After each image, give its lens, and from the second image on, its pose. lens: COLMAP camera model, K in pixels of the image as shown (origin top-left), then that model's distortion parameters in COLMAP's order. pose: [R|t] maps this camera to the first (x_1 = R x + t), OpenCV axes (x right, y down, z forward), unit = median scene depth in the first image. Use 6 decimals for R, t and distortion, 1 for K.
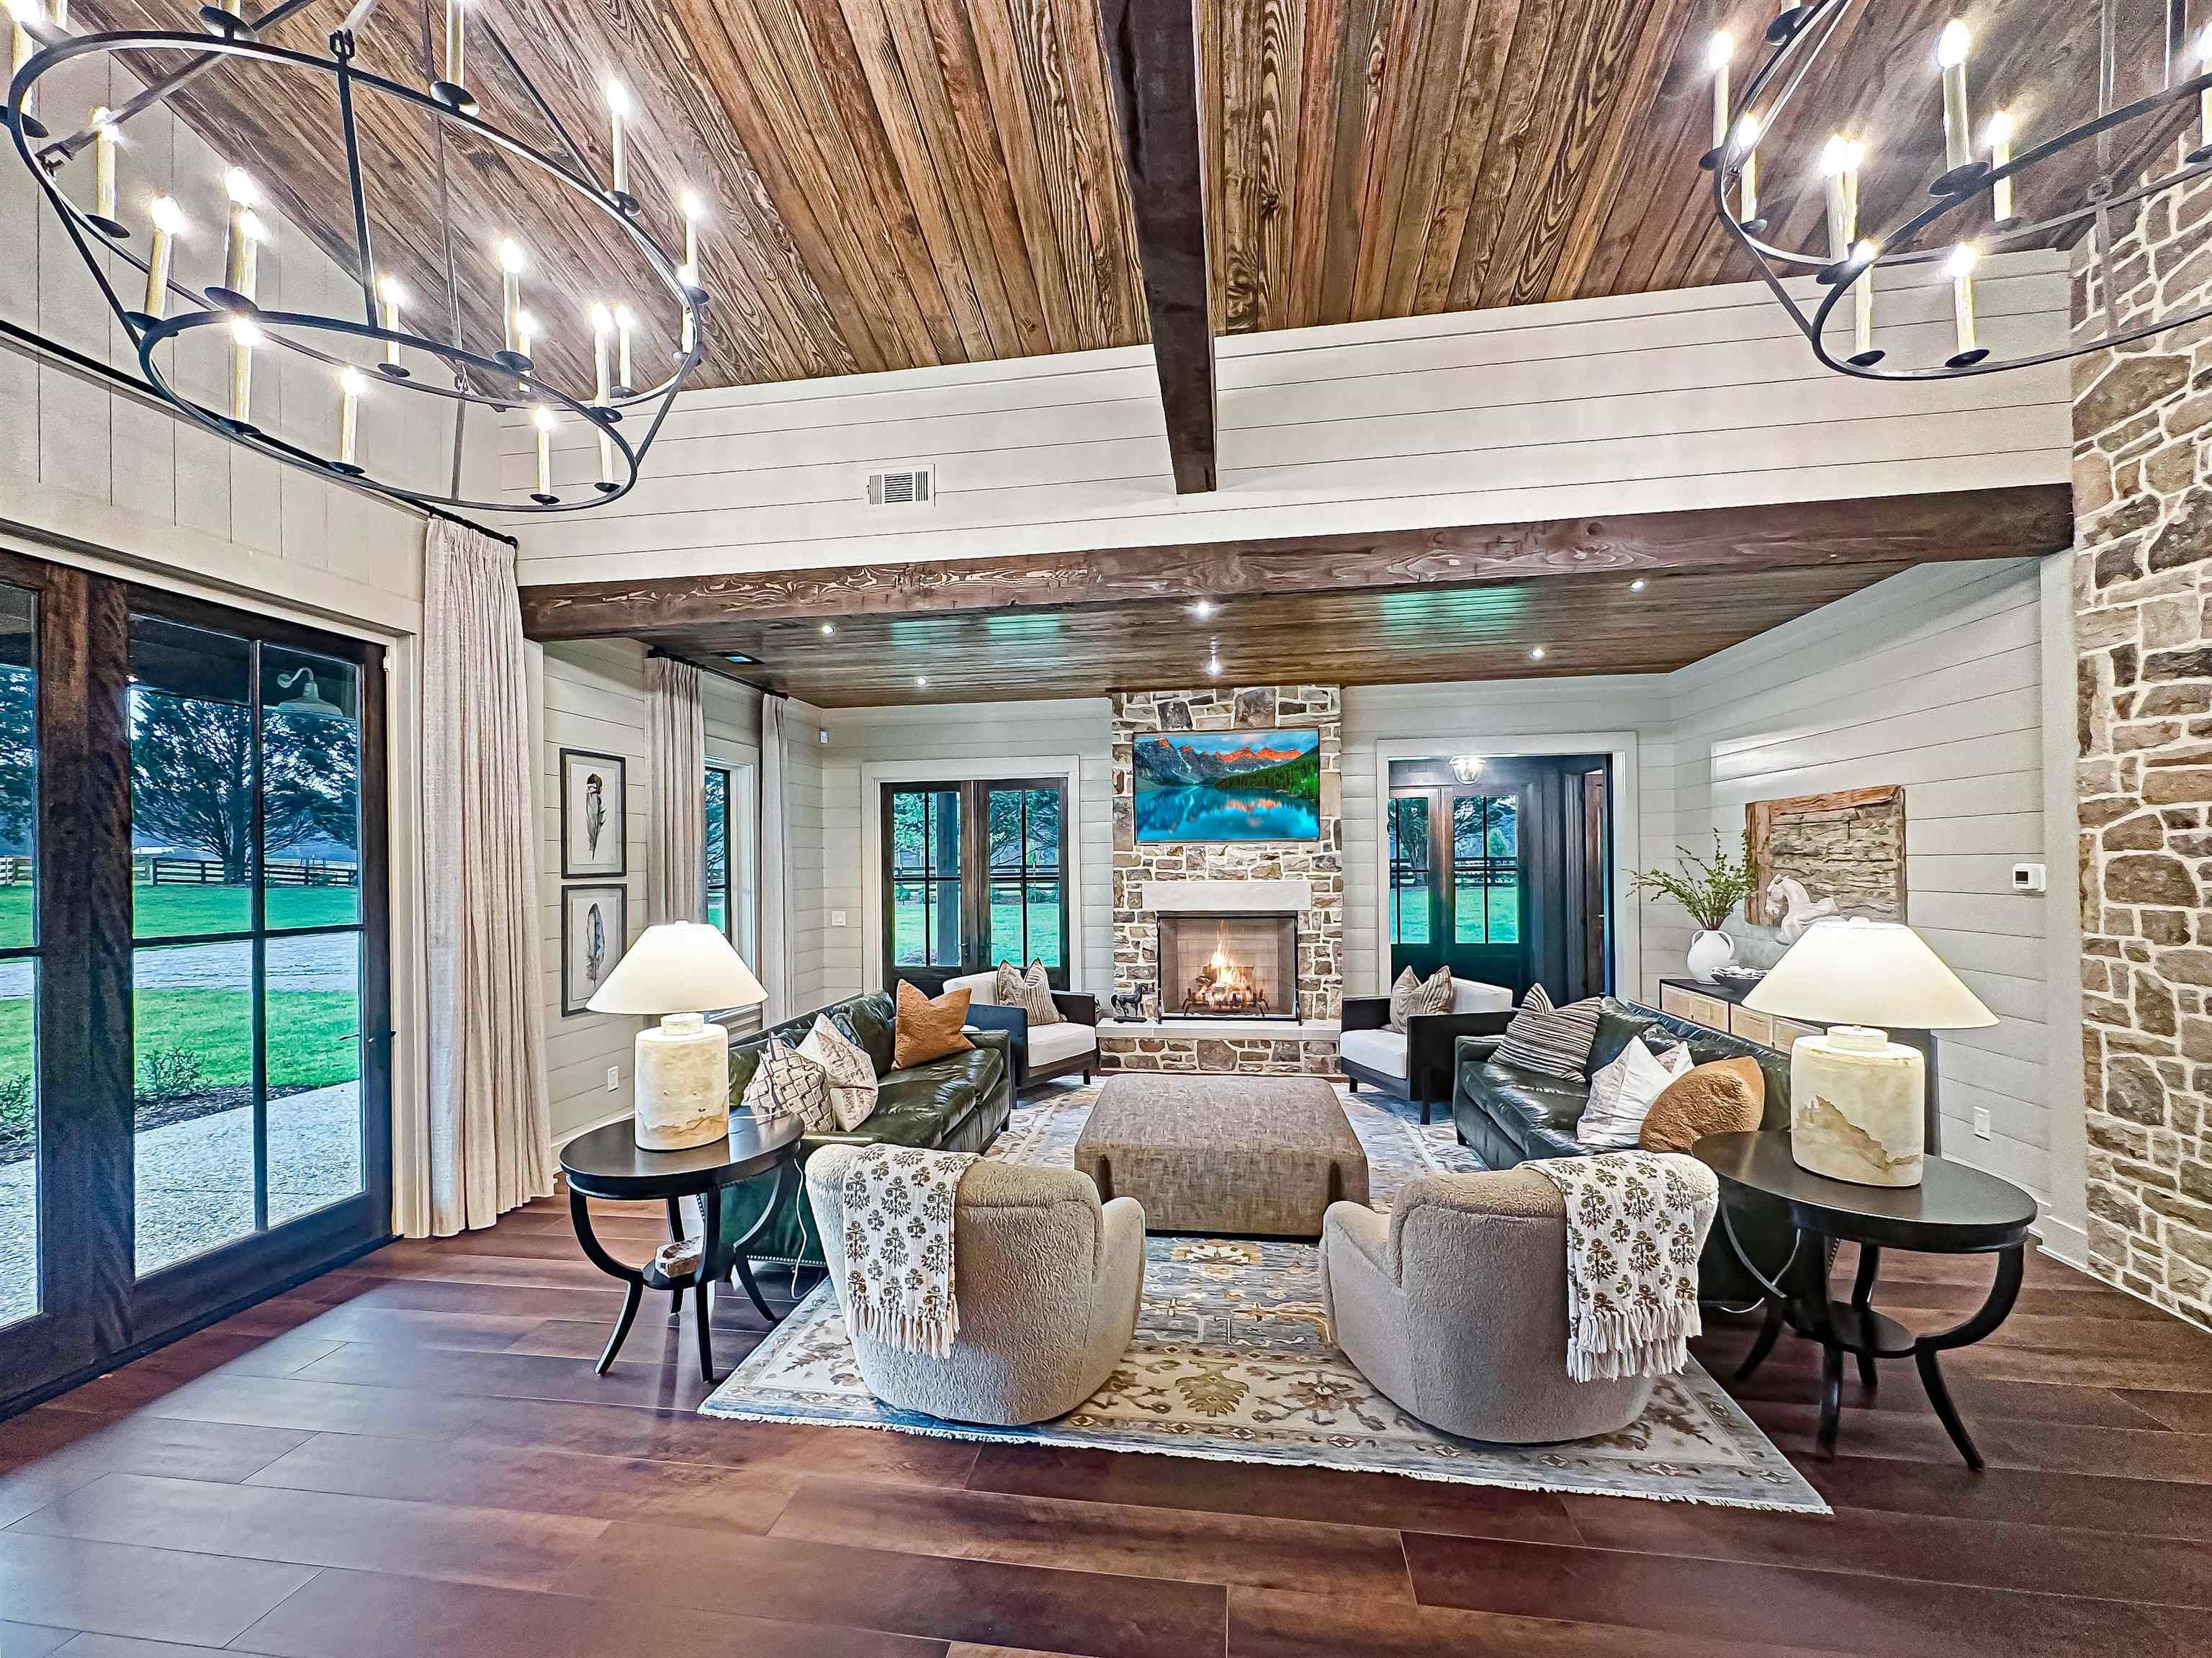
lens RADIAL K [[895.1, 0, 1120.2], [0, 895.1, 860.0], [0, 0, 1]] dist [-0.002290, 0.000984]
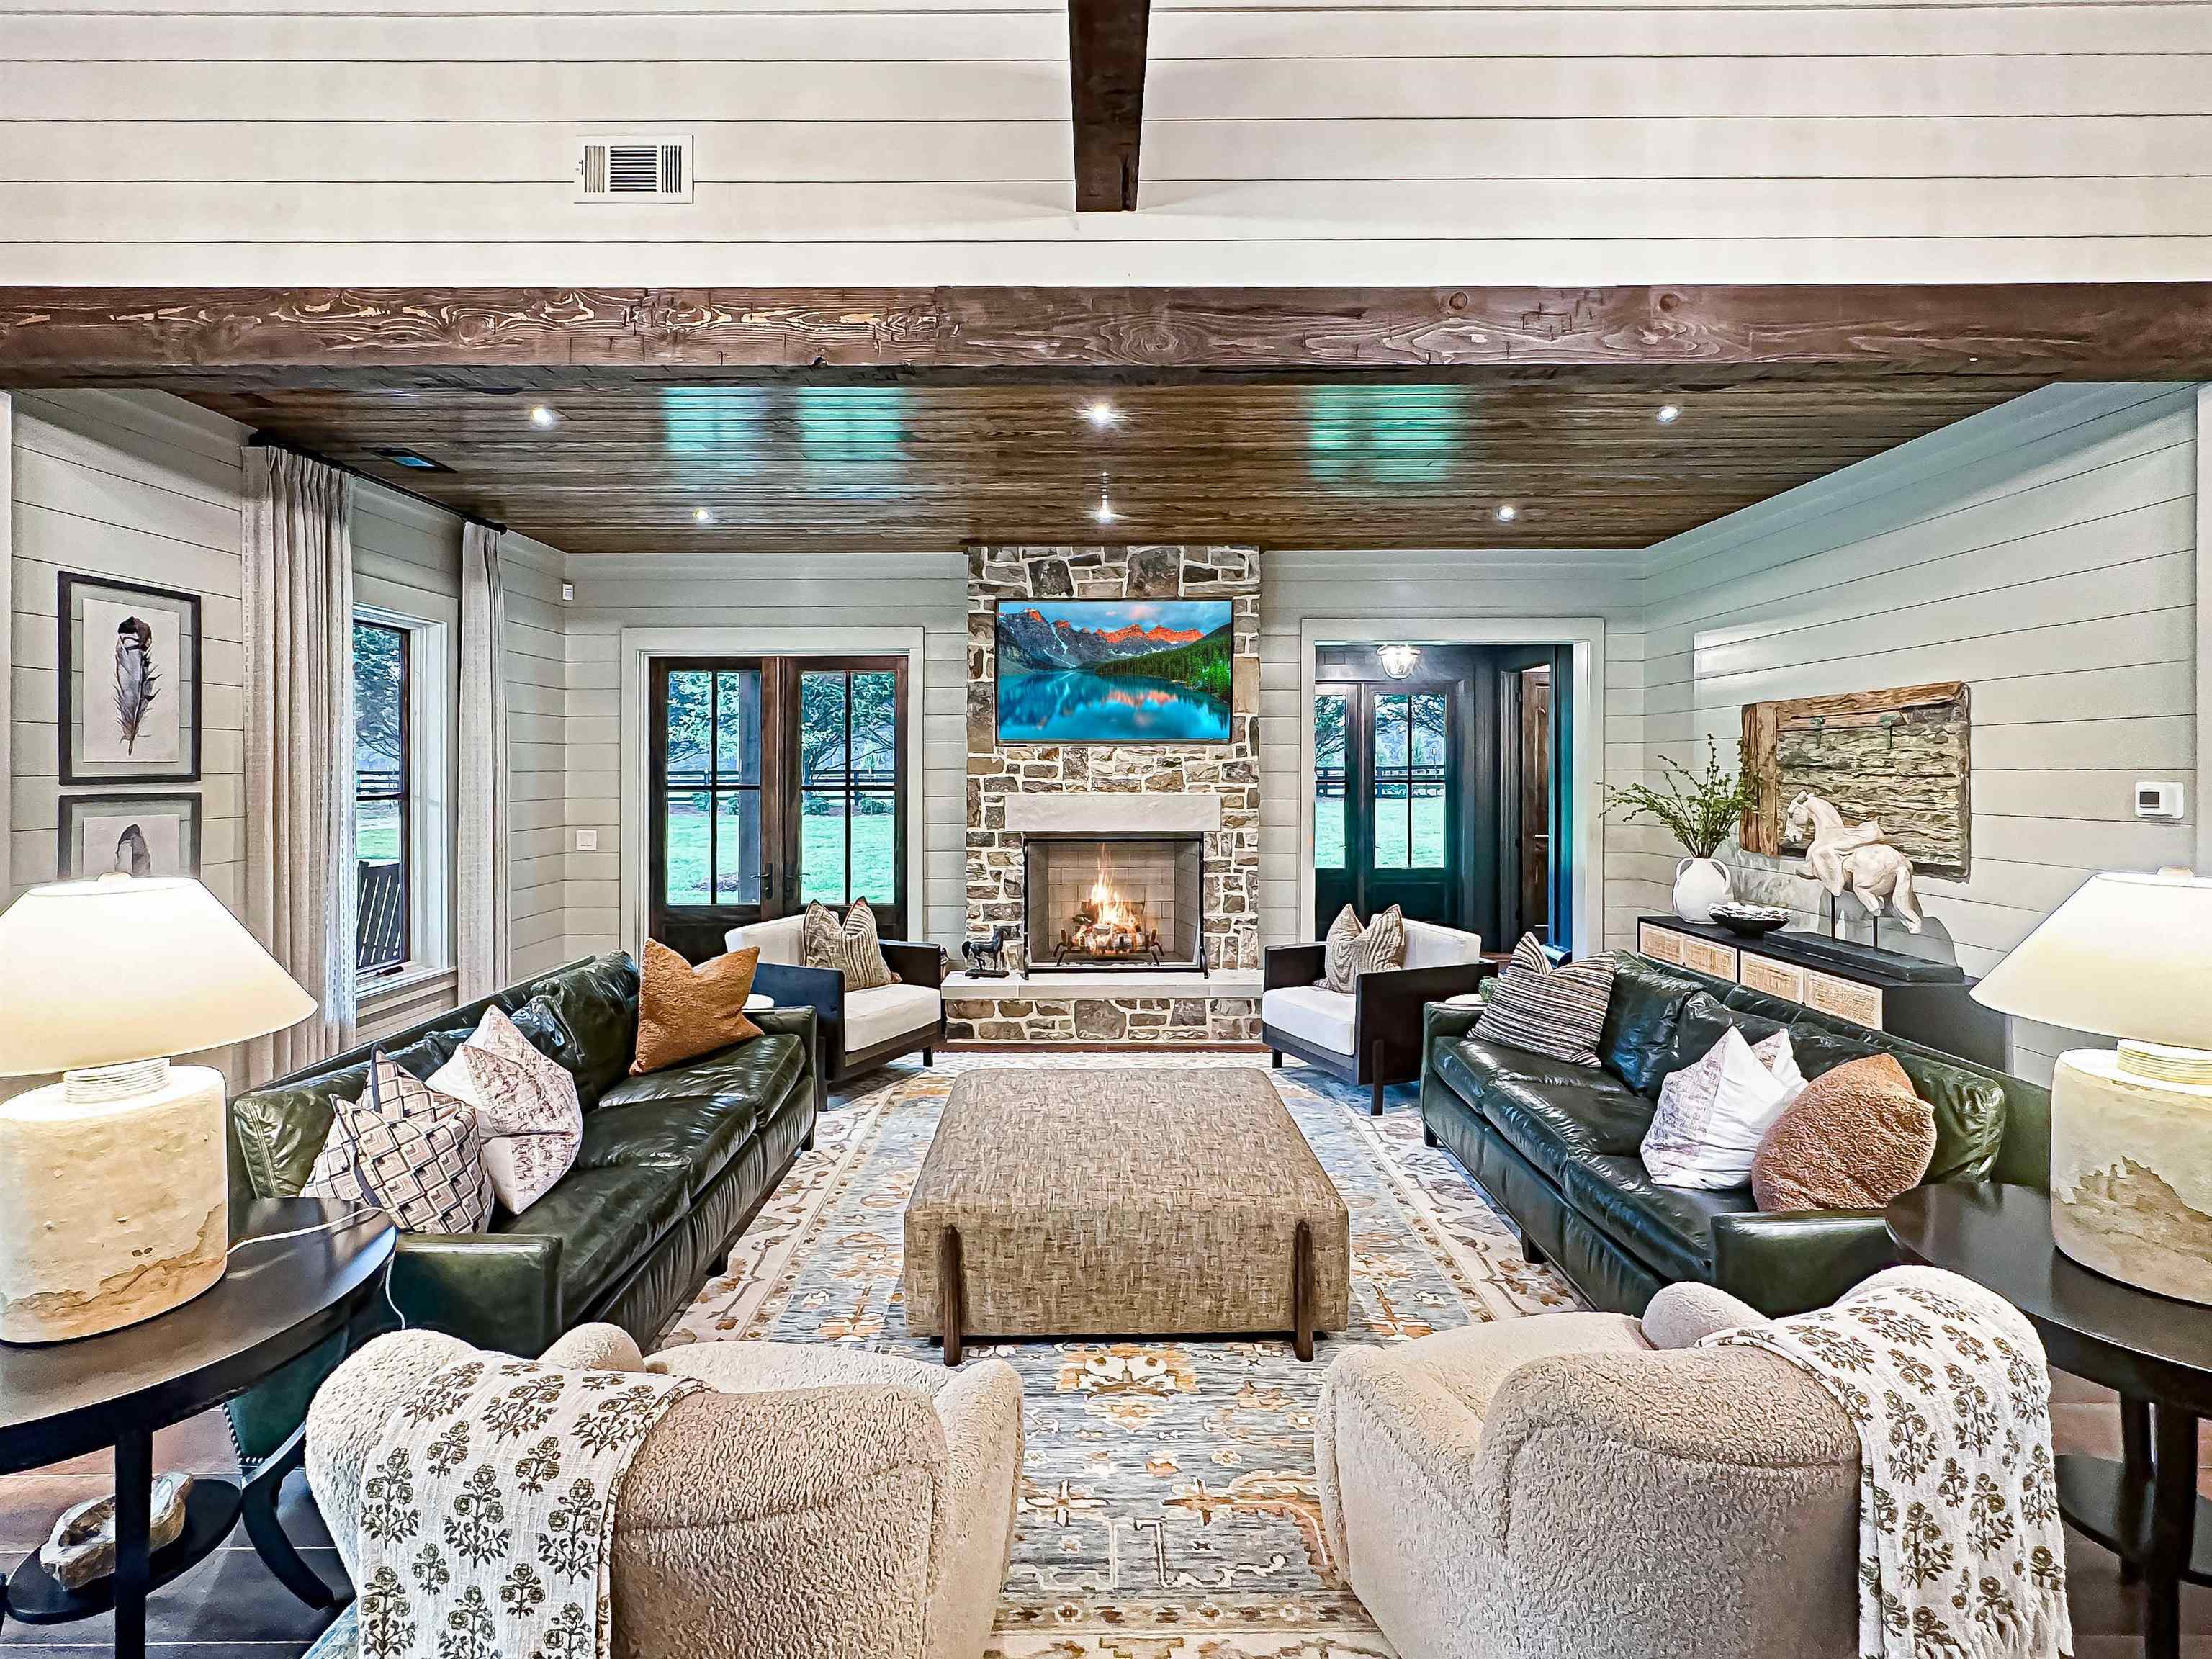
lens RADIAL K [[895.2, 0, 1110.6], [0, 895.2, 759.1], [0, 0, 1]] dist [-0.002290, 0.000984]
pose [[0.987628, 0.012421, 0.156321, -0.009105], [-0.011182, 0.999899, -0.008798, 0.000771], [-0.156415, 0.006941, 0.987667, 0.320435]]
